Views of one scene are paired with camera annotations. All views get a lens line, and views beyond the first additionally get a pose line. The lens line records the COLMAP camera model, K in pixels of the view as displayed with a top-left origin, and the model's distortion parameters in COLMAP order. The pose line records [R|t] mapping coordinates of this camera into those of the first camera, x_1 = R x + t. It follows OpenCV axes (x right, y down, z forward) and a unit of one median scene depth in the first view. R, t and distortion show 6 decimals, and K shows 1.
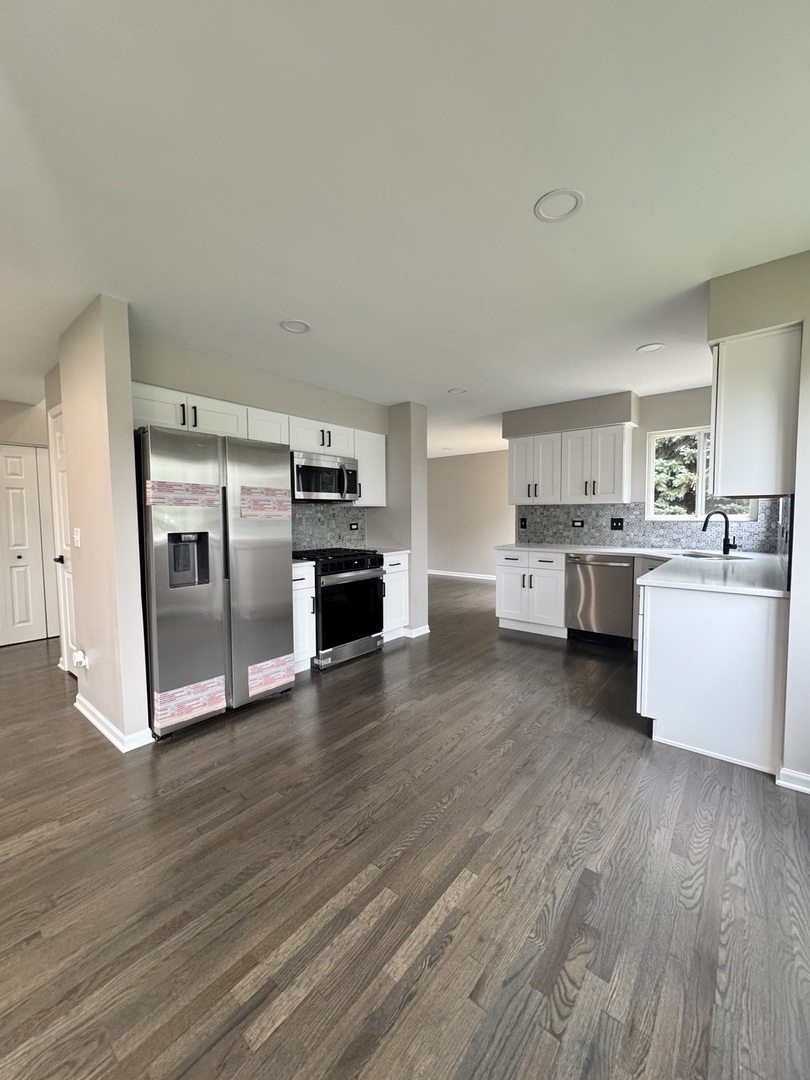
lens RADIAL K [[430.5, 0, 405.7], [0, 430.5, 538.6], [0, 0, 1]] dist [0.014632, 0.000304]
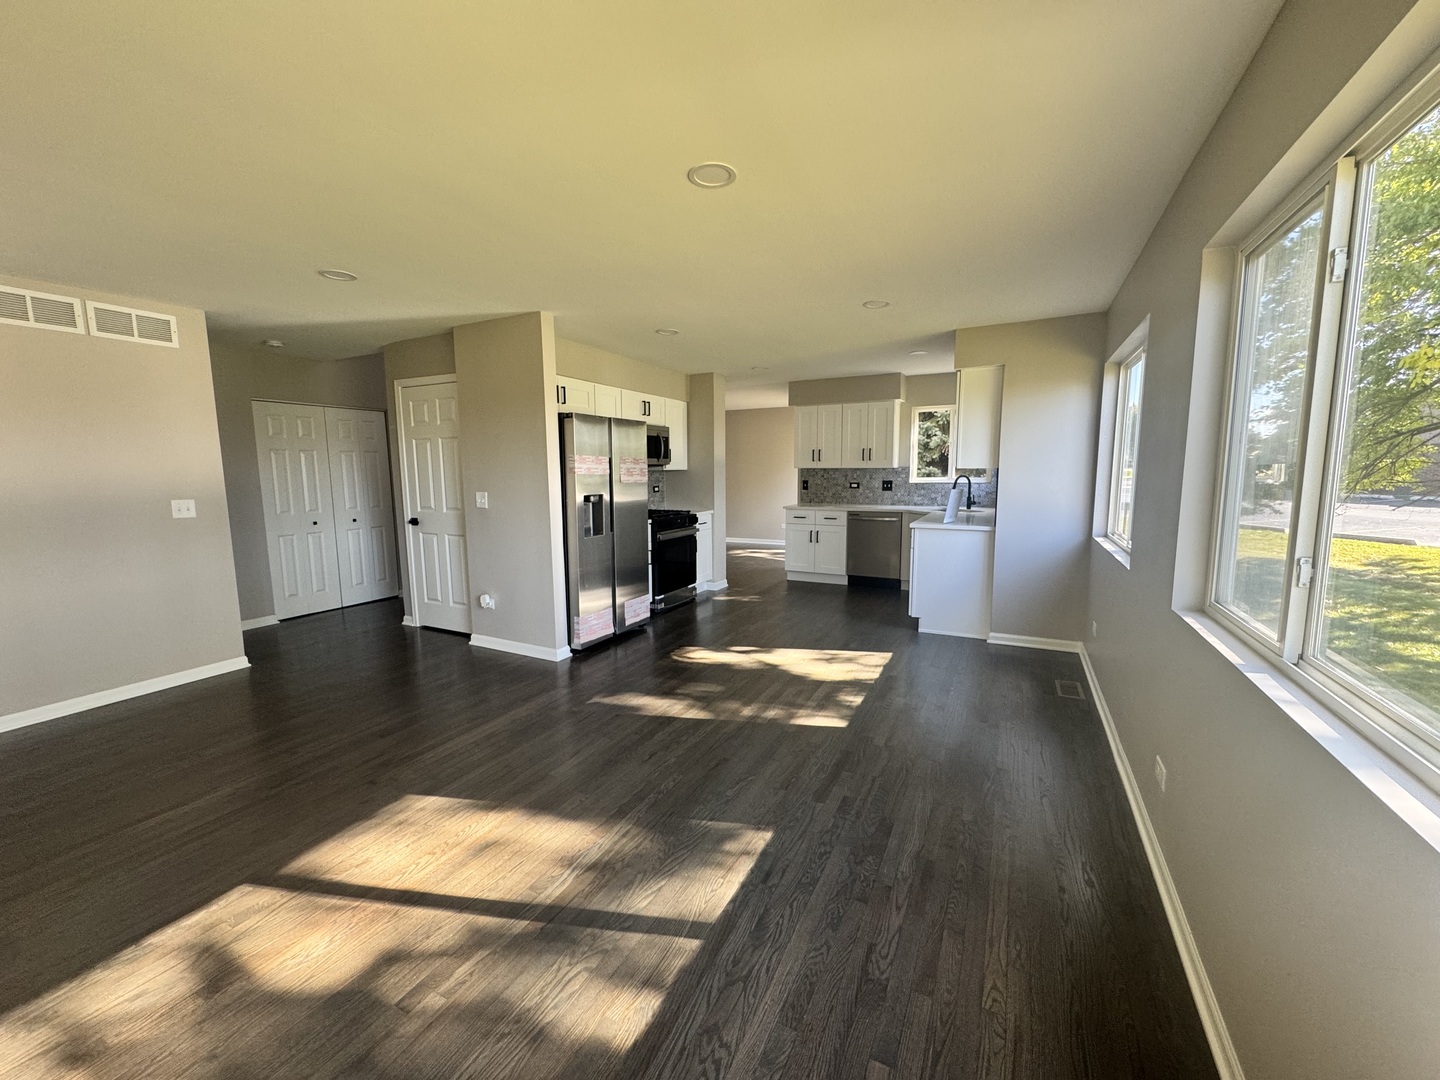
lens RADIAL K [[574.1, 0, 718.5], [0, 574.1, 540.2], [0, 0, 1]] dist [0.014632, 0.000304]
pose [[0.977934, -0.024361, 0.207489, -0.294596], [0.011253, 0.997879, 0.064121, 0.009244], [-0.208611, -0.060372, 0.976133, -0.447038]]
